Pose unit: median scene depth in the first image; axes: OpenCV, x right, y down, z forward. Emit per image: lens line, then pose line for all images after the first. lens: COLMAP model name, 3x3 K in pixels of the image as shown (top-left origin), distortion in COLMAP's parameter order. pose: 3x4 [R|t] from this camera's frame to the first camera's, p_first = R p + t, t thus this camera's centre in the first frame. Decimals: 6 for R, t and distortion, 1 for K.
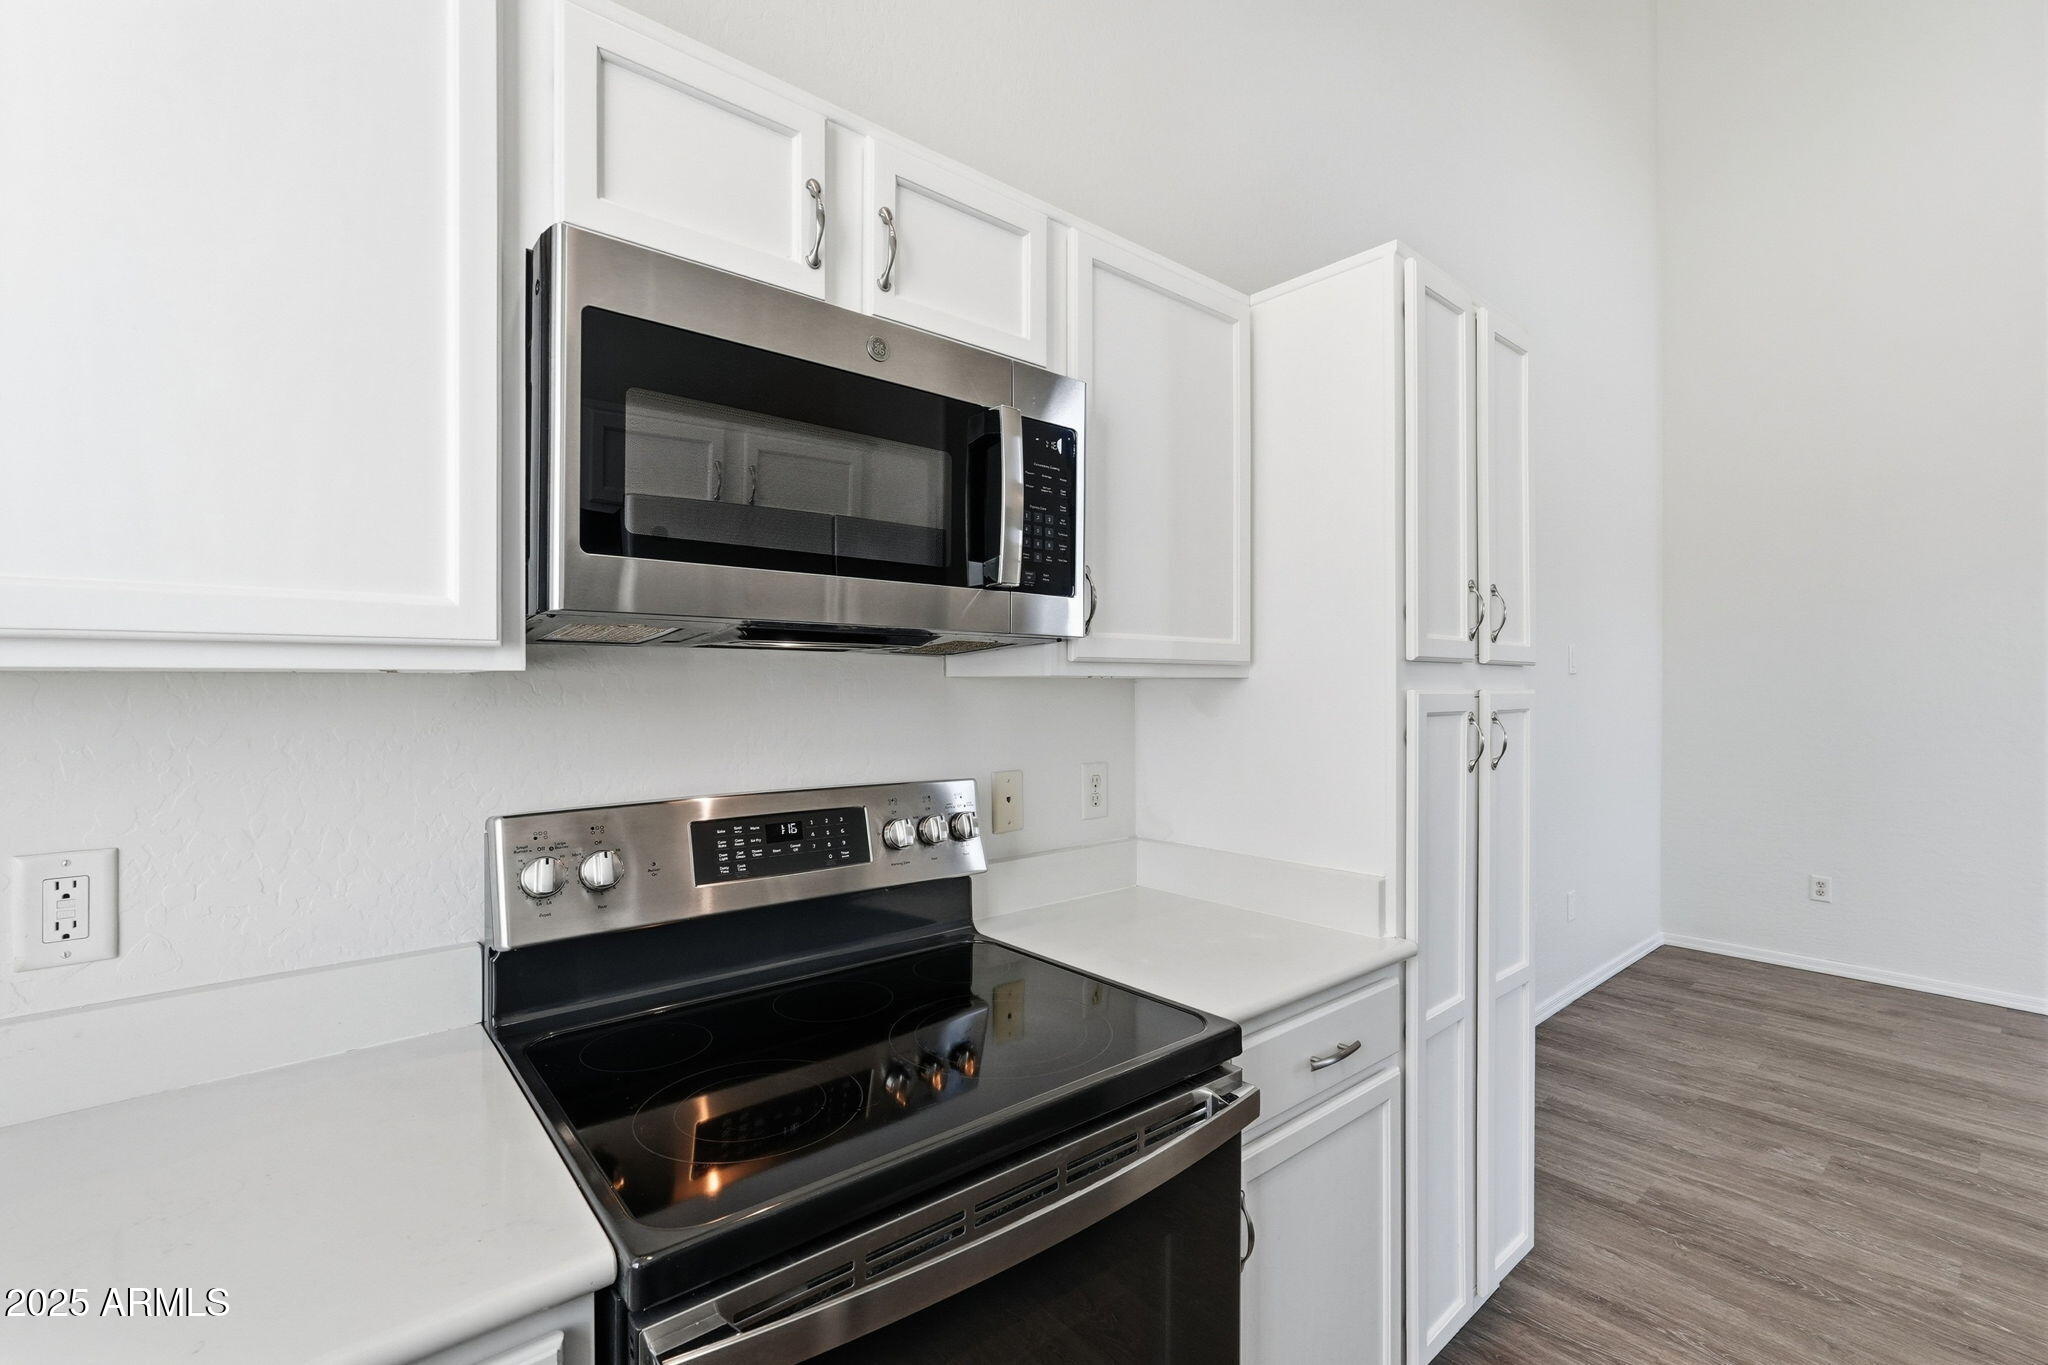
lens RADIAL K [[899.3, 0, 1025.6], [0, 899.3, 681.6], [0, 0, 1]] dist [-0.006170, 0.002663]
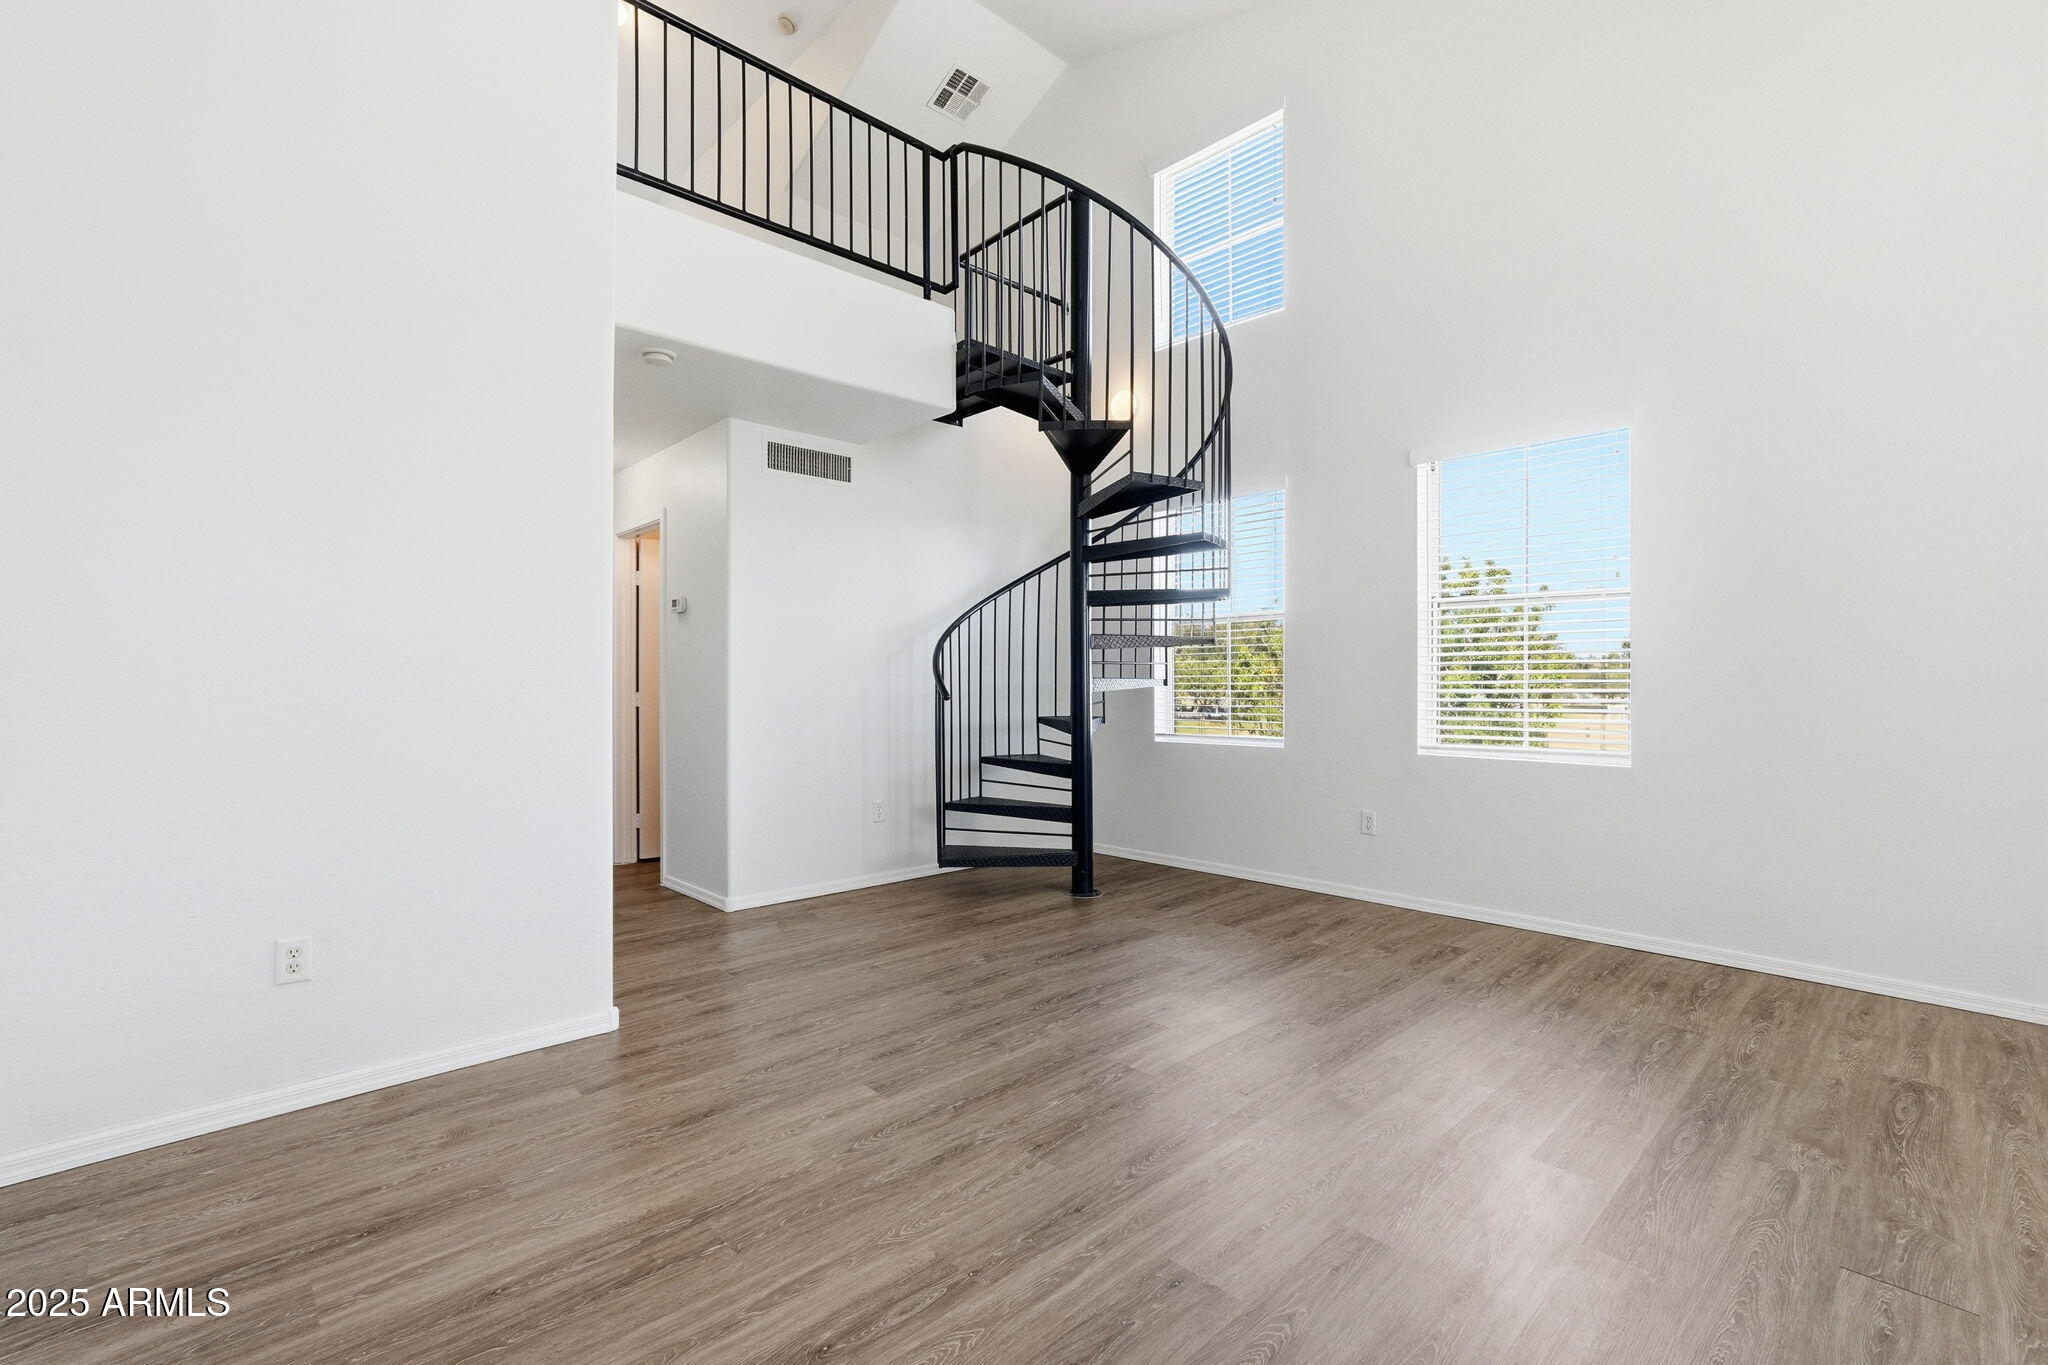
lens RADIAL K [[899.3, 0, 1028.7], [0, 899.3, 678.8], [0, 0, 1]] dist [-0.006170, 0.002663]
pose [[-0.044882, 0.005170, 0.998979, 0.366592], [-0.001937, 0.999984, -0.005262, 0.068638], [-0.998990, -0.002171, -0.044871, 0.677462]]
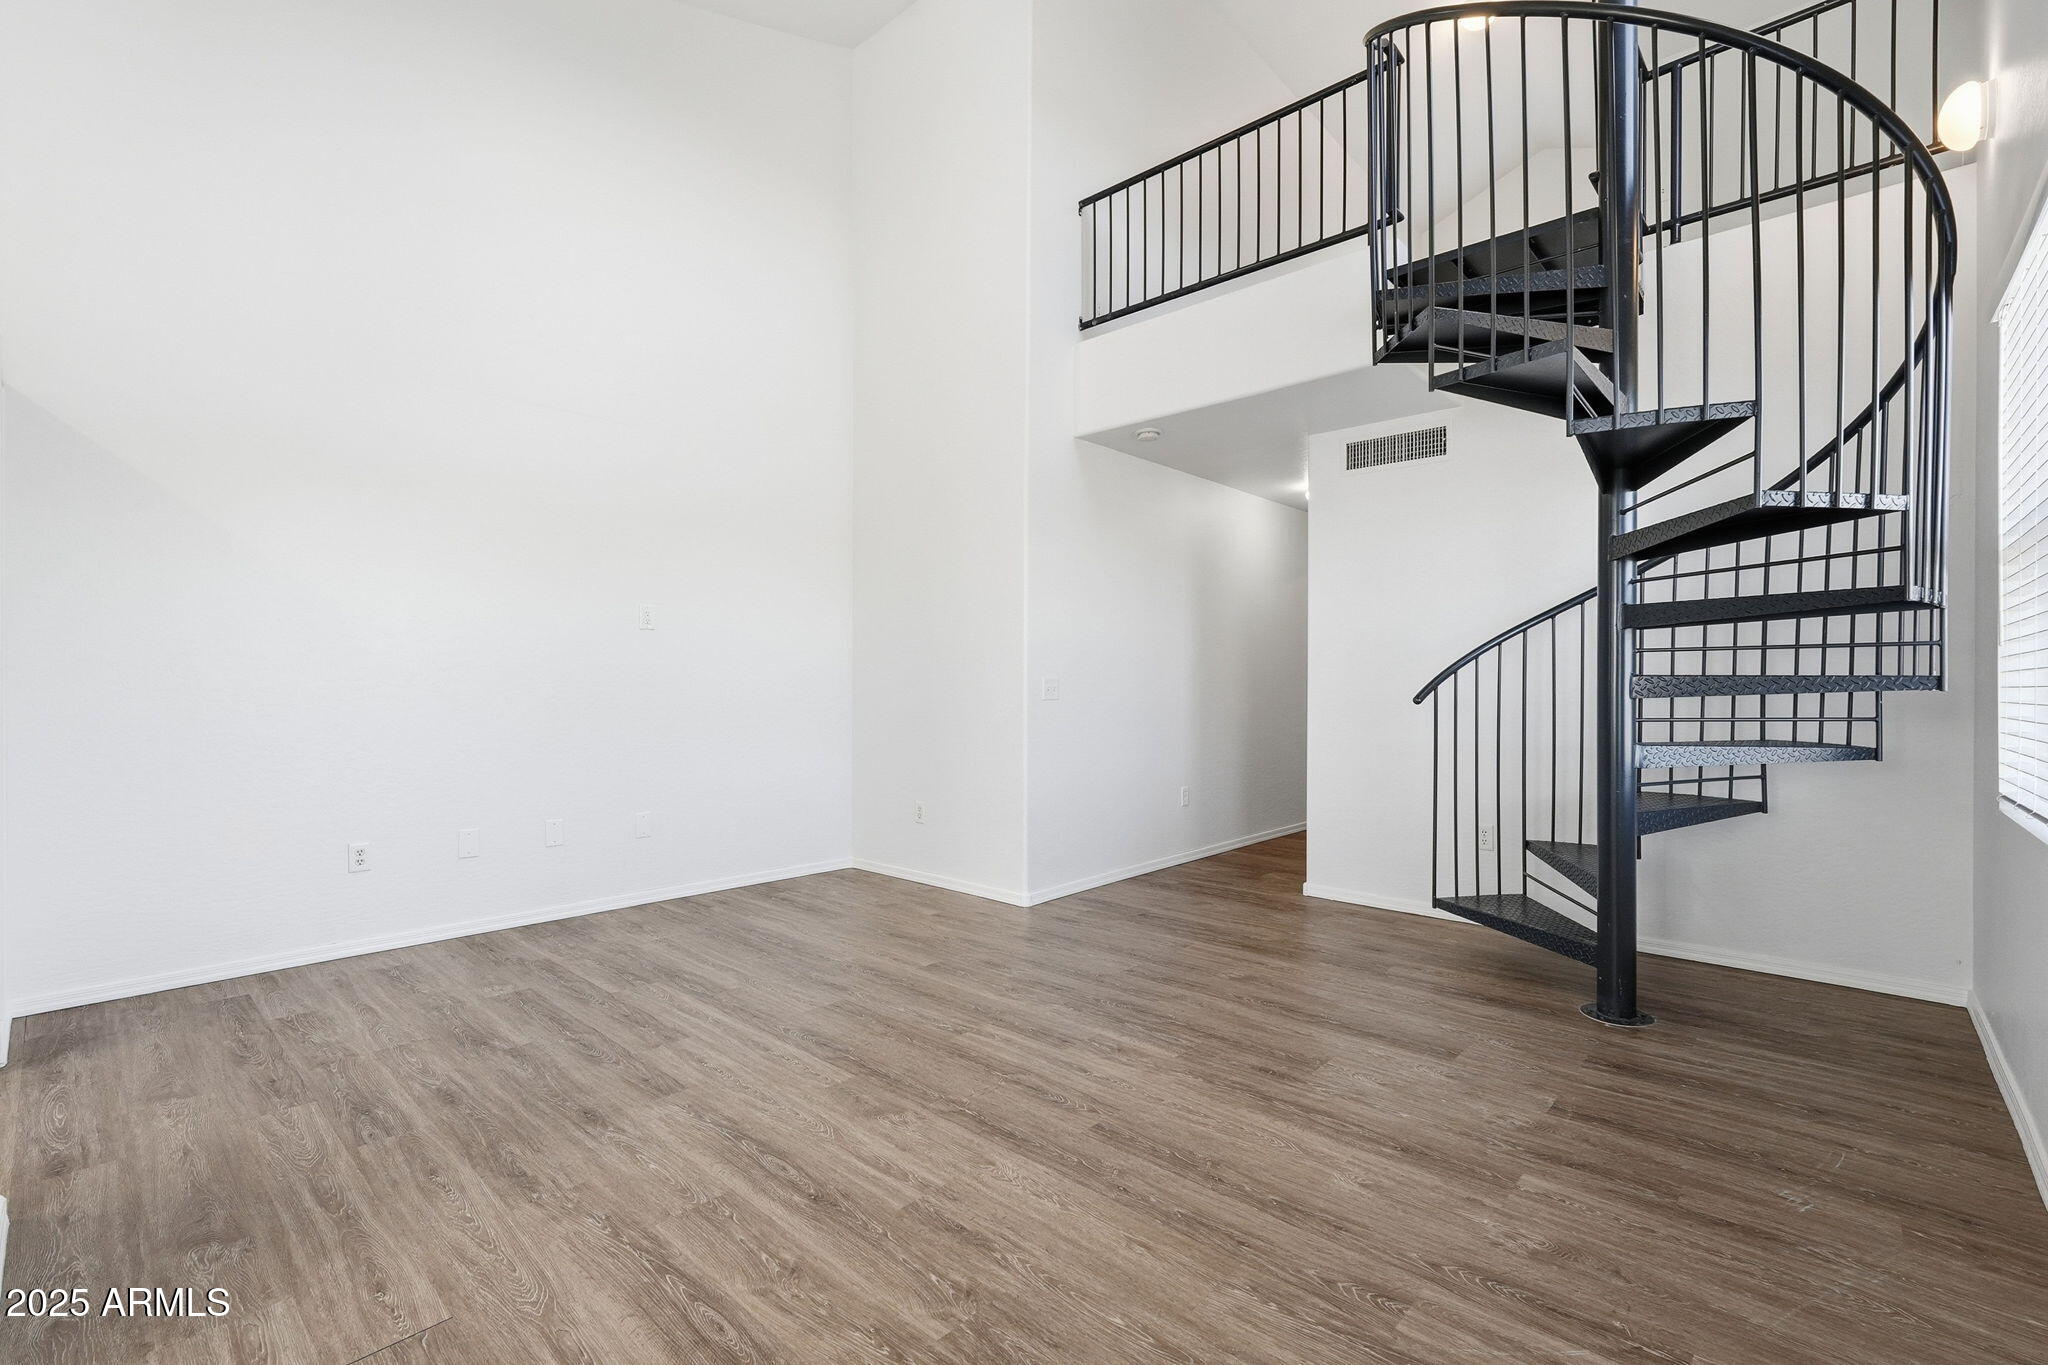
lens RADIAL K [[899.3, 0, 1027.4], [0, 899.3, 688.5], [0, 0, 1]] dist [-0.006170, 0.002663]
pose [[0.994048, -0.005389, 0.108811, 1.079745], [0.004577, 0.999960, 0.007712, 0.063738], [-0.108848, -0.007168, 0.994033, -0.270709]]
